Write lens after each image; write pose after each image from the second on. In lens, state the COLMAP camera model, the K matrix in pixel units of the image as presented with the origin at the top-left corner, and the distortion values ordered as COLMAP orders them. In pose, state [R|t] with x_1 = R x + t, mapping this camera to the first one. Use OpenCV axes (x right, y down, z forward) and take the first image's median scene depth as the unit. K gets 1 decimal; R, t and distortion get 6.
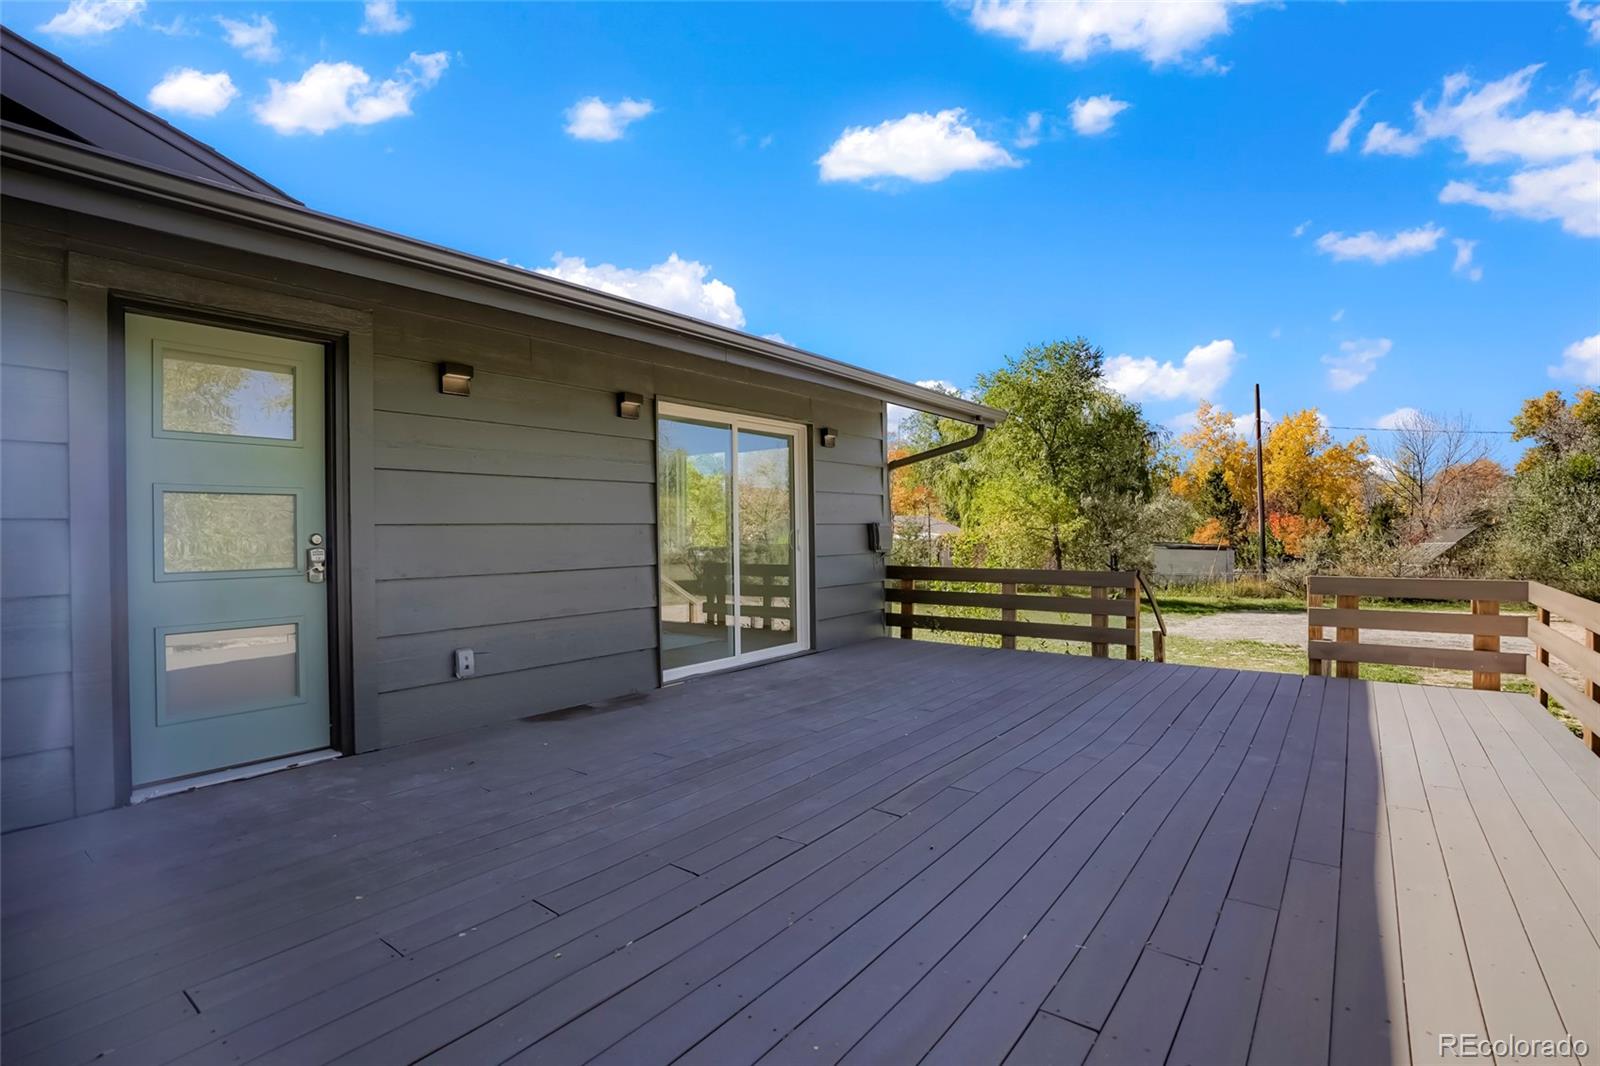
lens RADIAL K [[744.5, 0, 796.3], [0, 744.5, 528.1], [0, 0, 1]] dist [-0.021780, 0.001739]
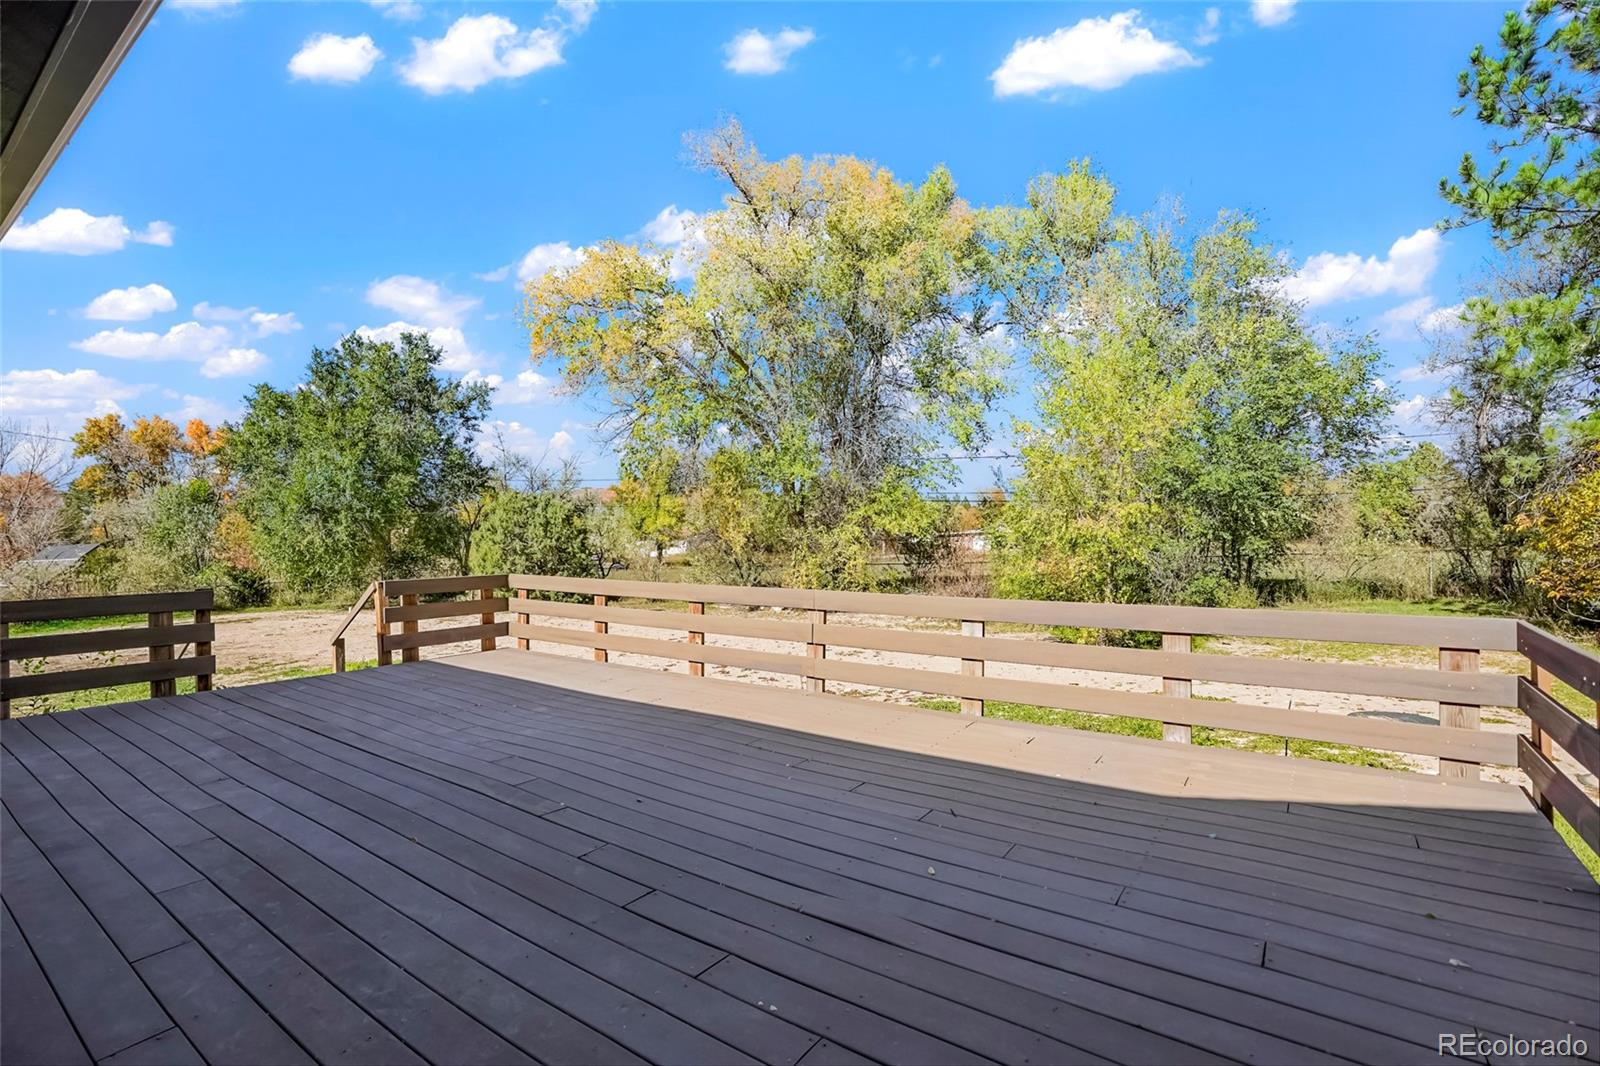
lens RADIAL K [[744.5, 0, 795.0], [0, 744.5, 534.4], [0, 0, 1]] dist [-0.021780, 0.001739]
pose [[-0.004412, 0.006661, 0.999968, -0.524860], [0.007341, 0.999951, -0.006629, 0.004928], [-0.999963, 0.007312, -0.004461, 0.387145]]
